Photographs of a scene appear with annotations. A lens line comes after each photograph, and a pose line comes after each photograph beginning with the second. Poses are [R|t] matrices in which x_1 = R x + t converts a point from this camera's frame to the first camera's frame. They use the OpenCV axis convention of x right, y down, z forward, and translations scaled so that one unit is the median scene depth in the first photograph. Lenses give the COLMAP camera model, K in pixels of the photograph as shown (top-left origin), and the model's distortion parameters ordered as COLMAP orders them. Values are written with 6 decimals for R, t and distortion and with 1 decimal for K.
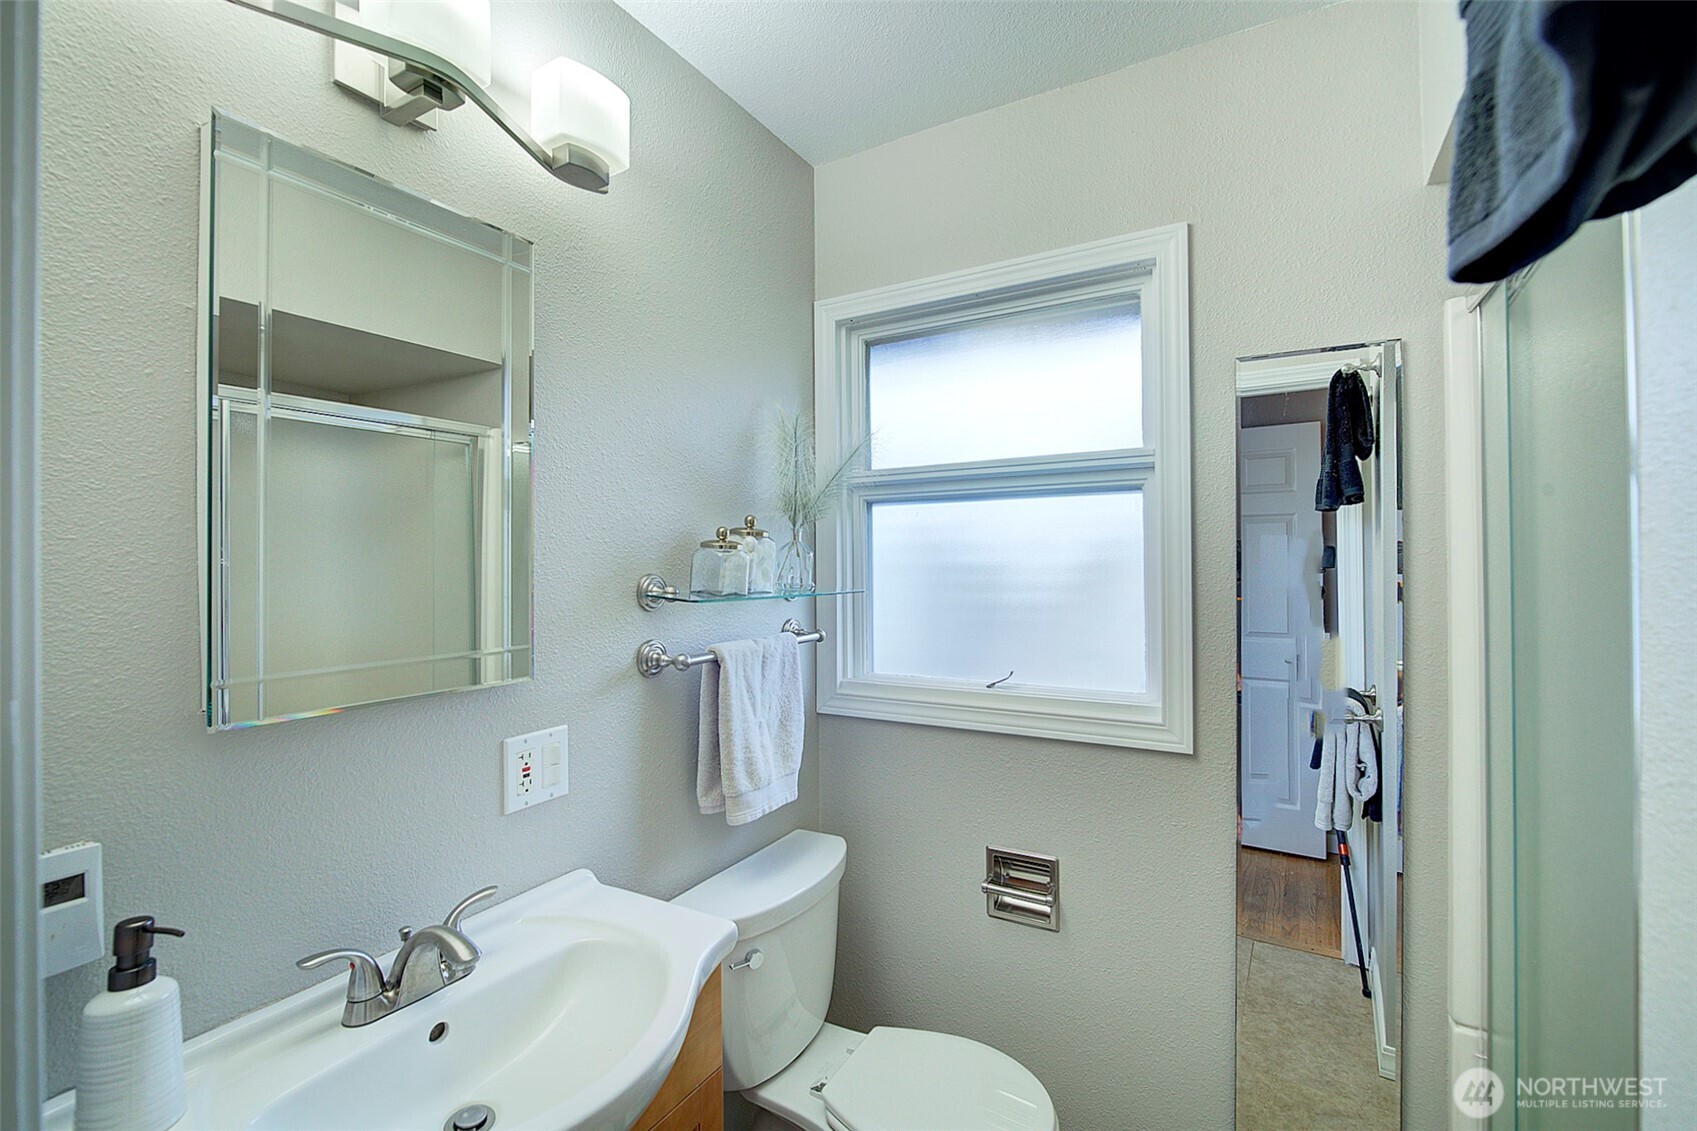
lens RADIAL K [[743.3, 0, 848.5], [0, 743.3, 565.5], [0, 0, 1]] dist [-0.012218, 0.000115]
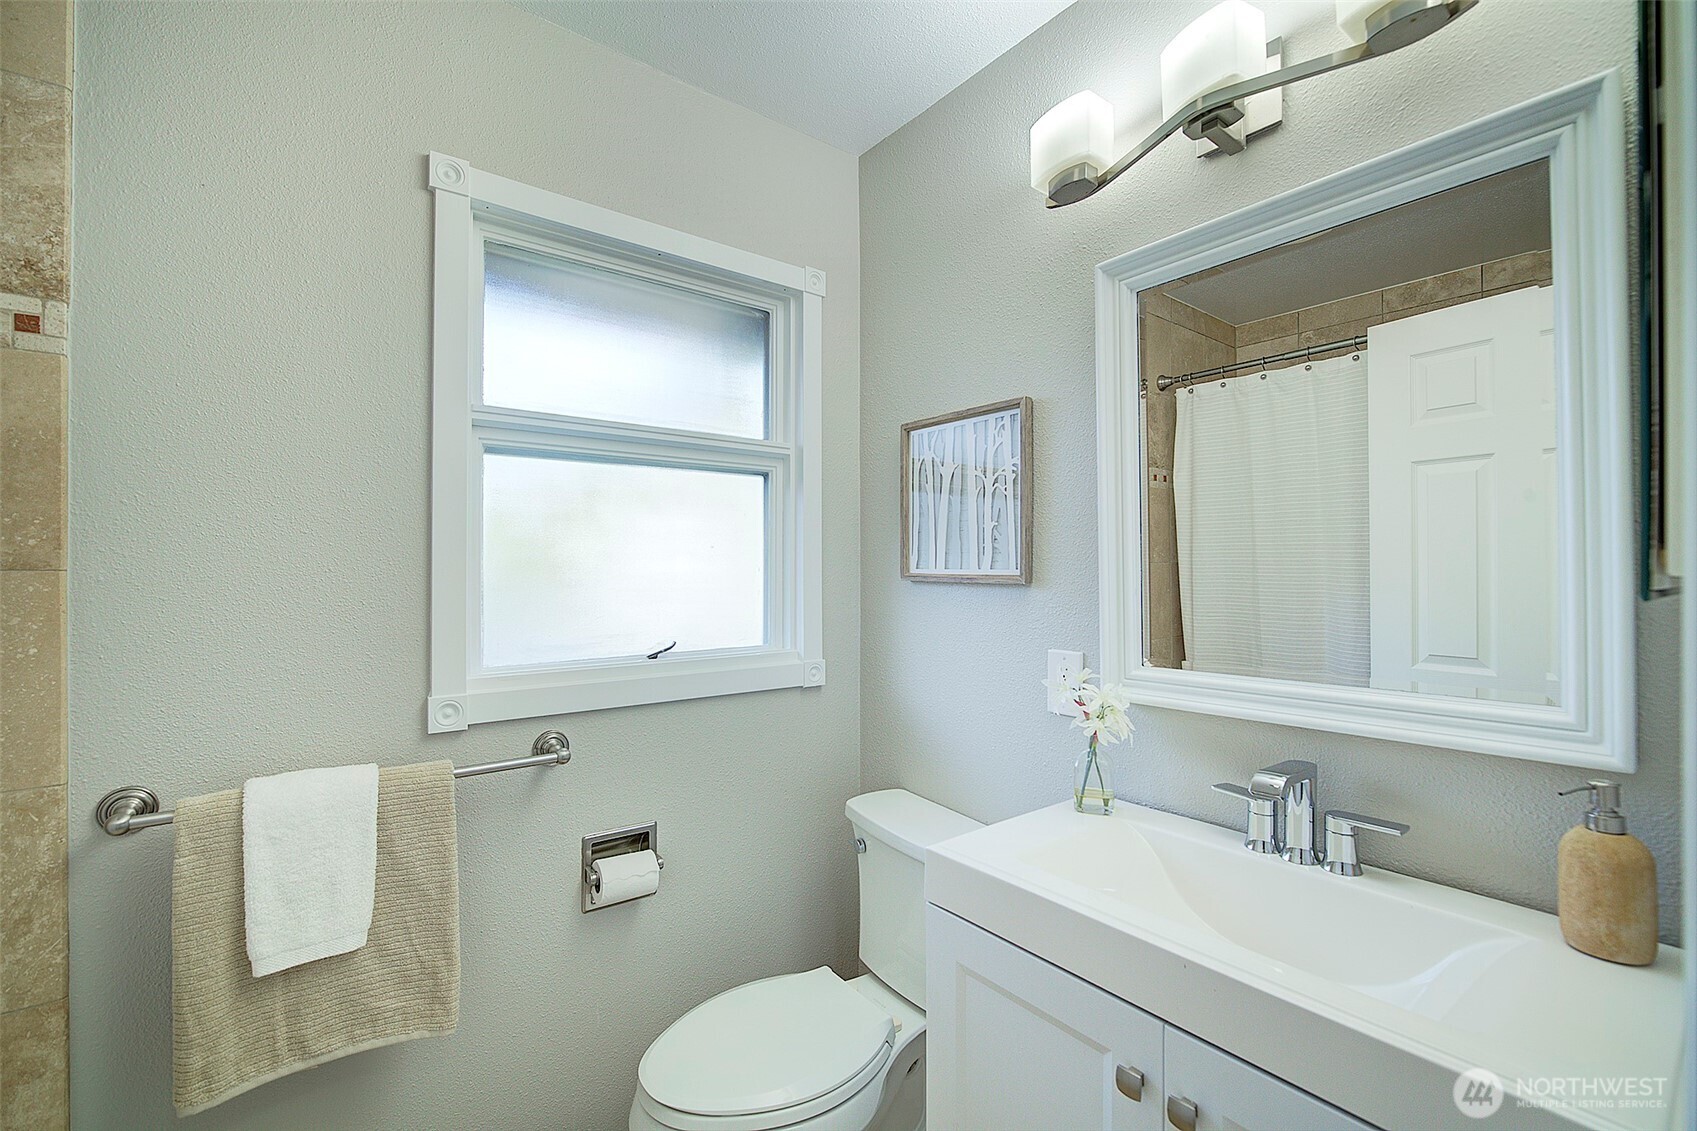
lens RADIAL K [[743.3, 0, 848.5], [0, 743.3, 565.5], [0, 0, 1]] dist [-0.012218, 0.000115]
pose [[0.381421, 0.010003, 0.924347, -0.544408], [-0.008225, 0.999939, -0.007427, 0.041692], [-0.924365, -0.004770, 0.381480, 0.350463]]
